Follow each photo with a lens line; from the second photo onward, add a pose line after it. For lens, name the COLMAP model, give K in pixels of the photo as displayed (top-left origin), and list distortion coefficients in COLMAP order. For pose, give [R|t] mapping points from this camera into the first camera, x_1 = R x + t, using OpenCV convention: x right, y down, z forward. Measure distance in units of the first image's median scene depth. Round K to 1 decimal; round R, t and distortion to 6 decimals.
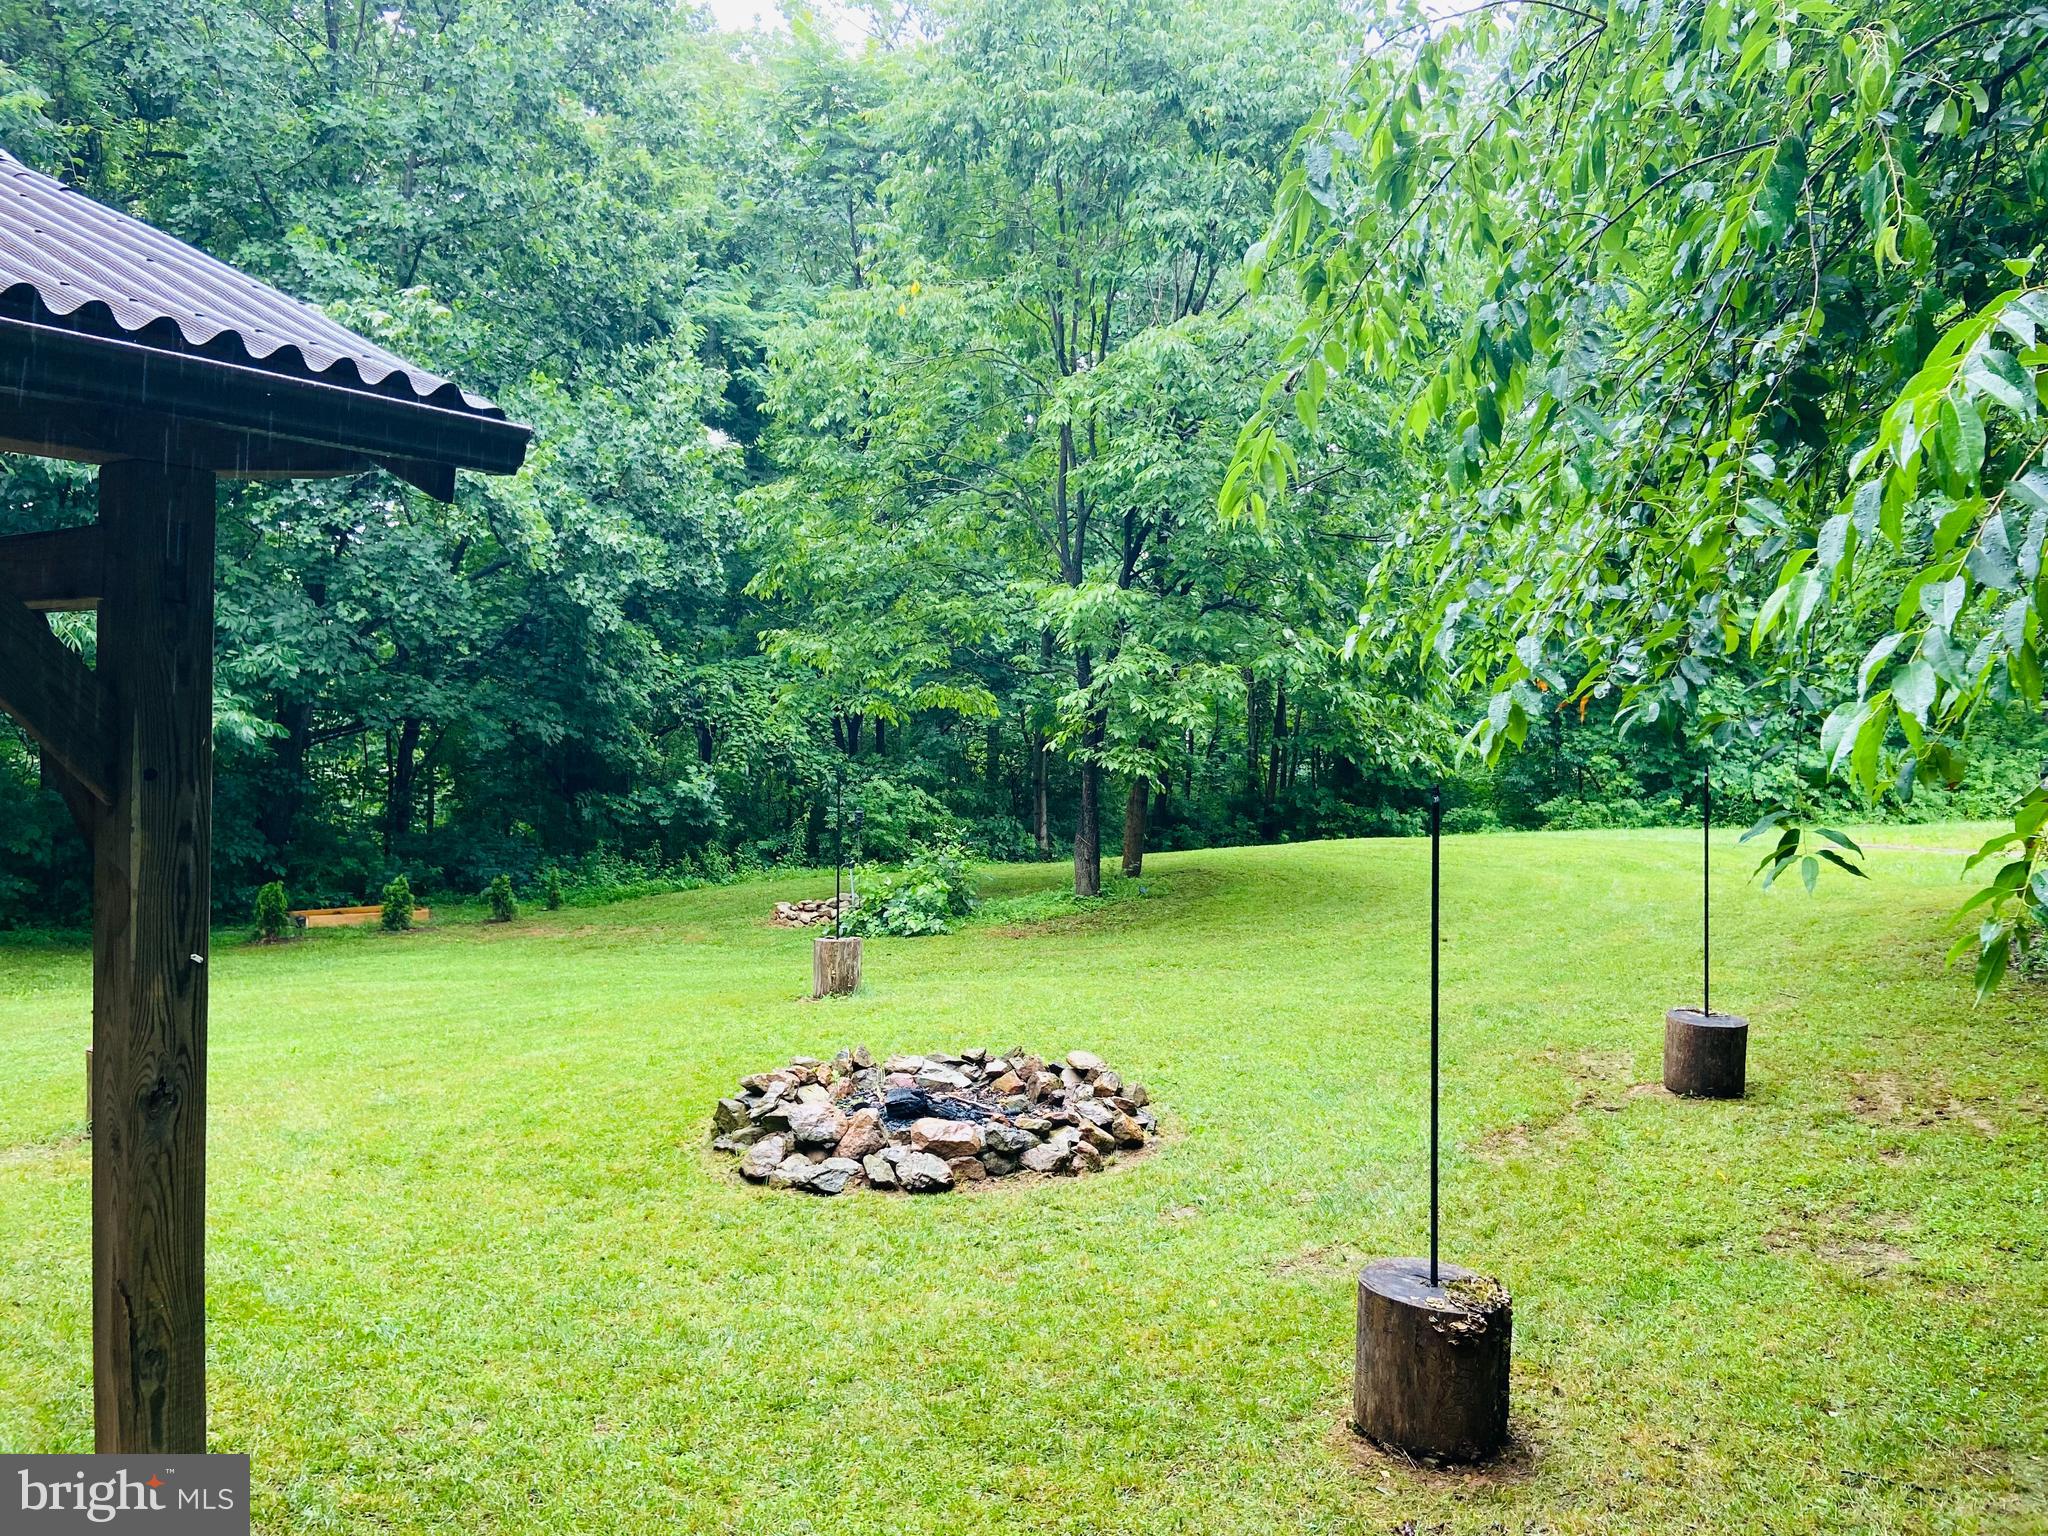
lens RADIAL K [[1563.6, 0, 1021.7], [0, 1563.6, 765.7], [0, 0, 1]] dist [0.081328, -0.062328]
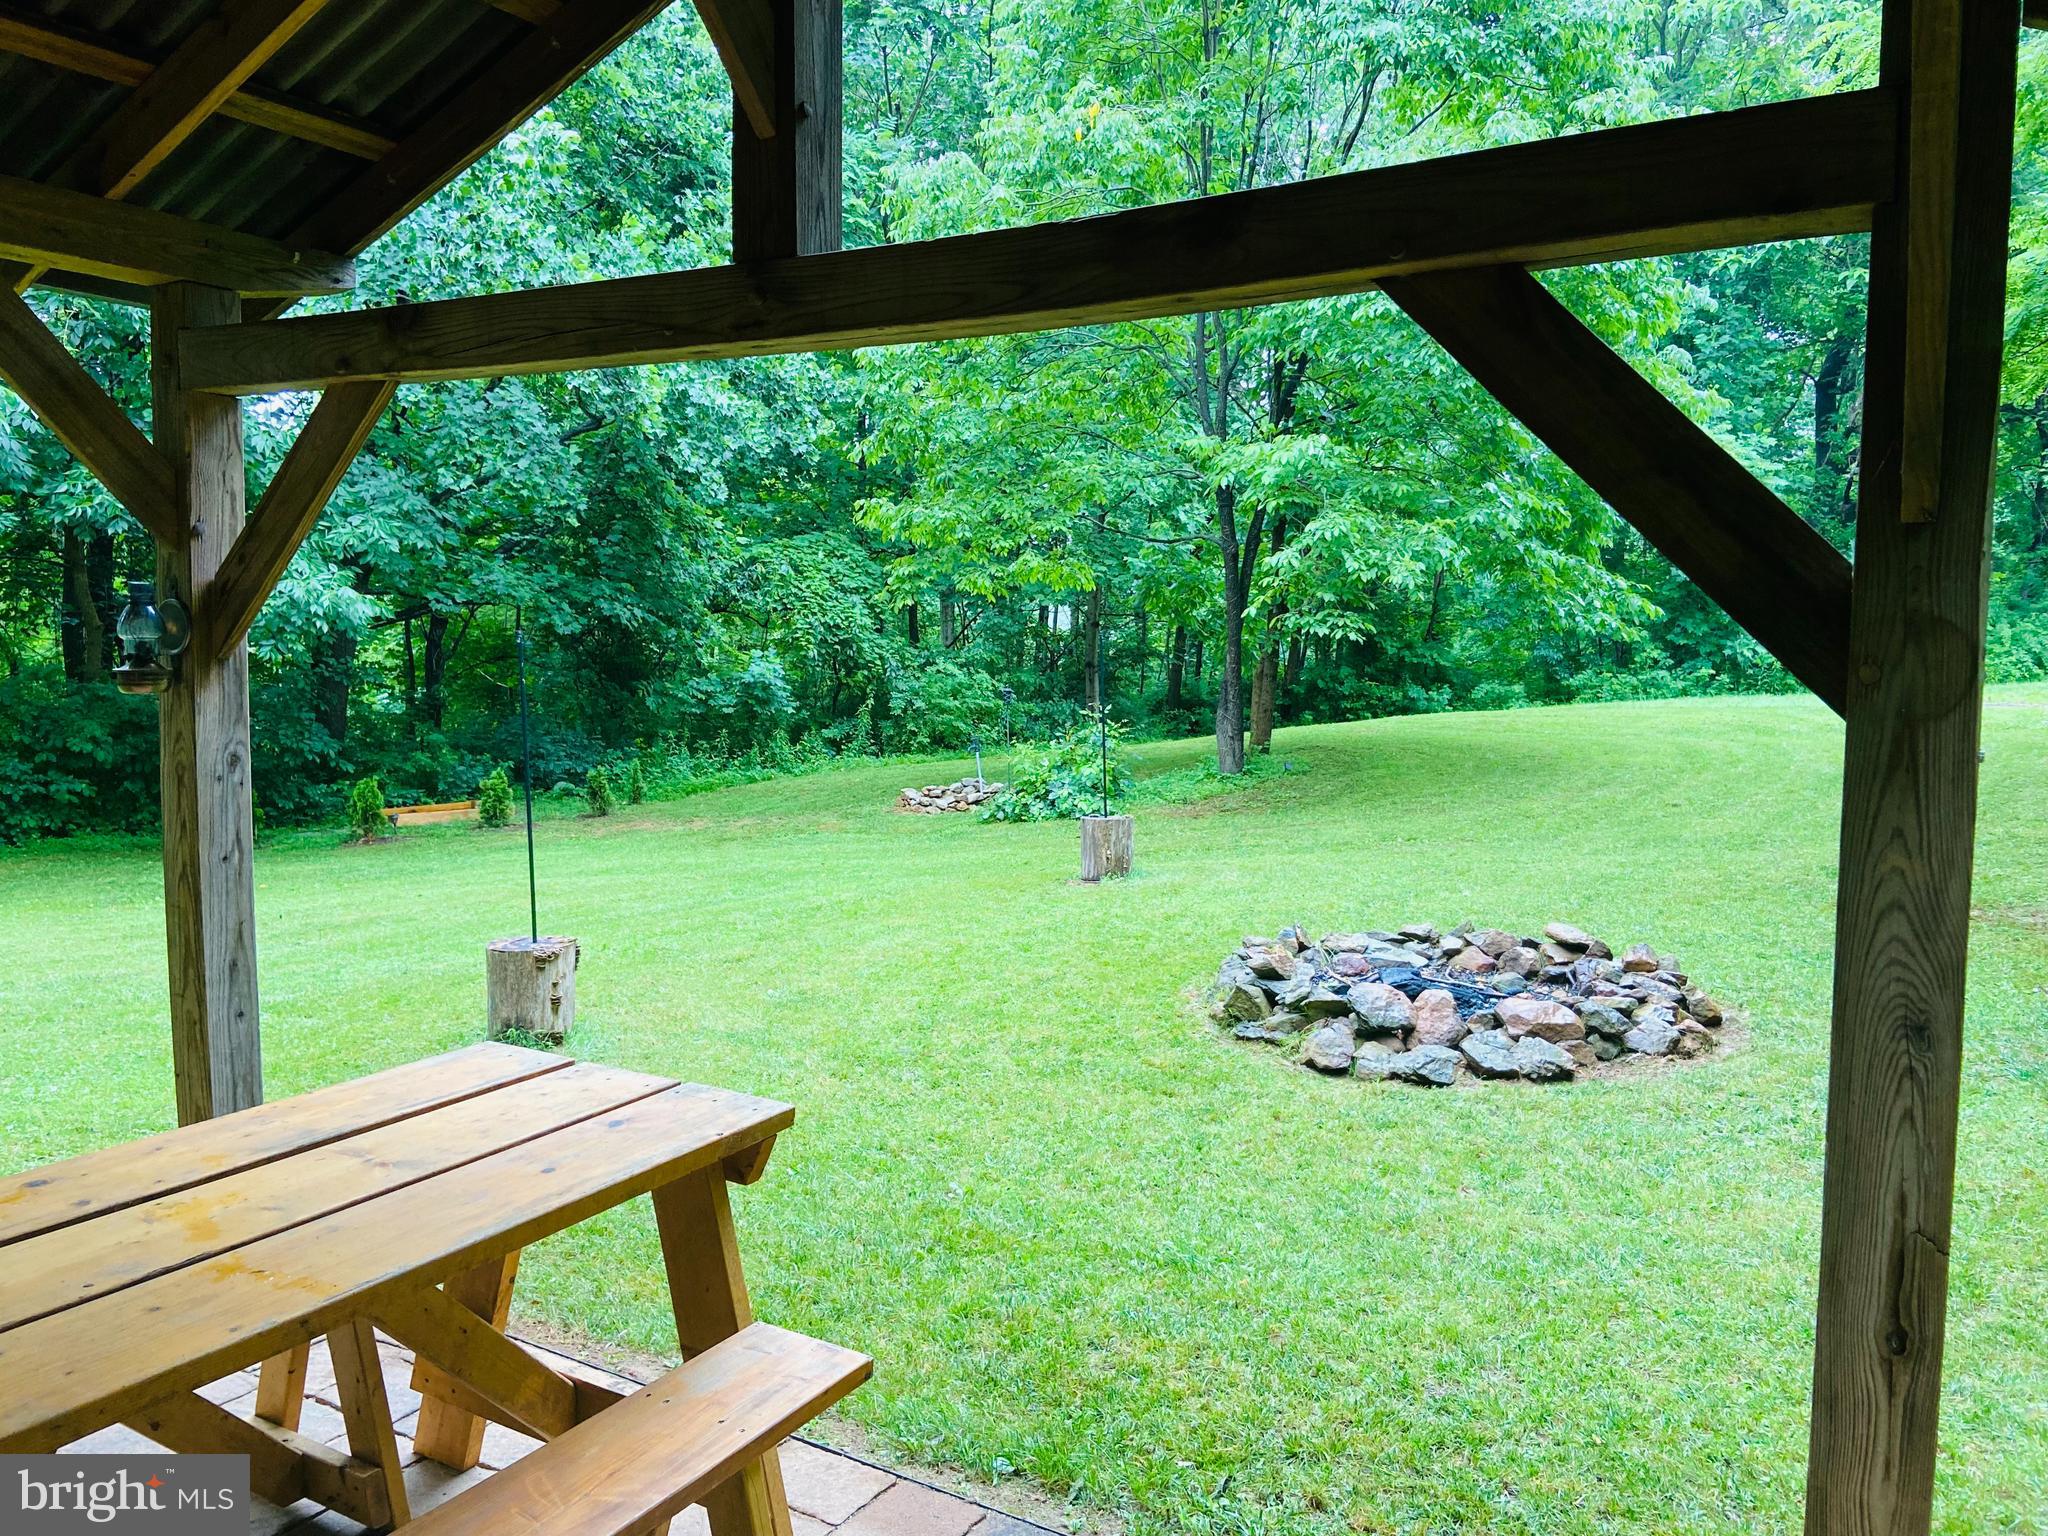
lens RADIAL K [[1563.6, 0, 1024.8], [0, 1563.6, 756.3], [0, 0, 1]] dist [0.081328, -0.062328]
pose [[0.997295, -0.023106, 0.069770, -0.147236], [0.018825, 0.997936, 0.061399, 0.010964], [-0.071044, -0.059919, 0.995672, 0.054828]]
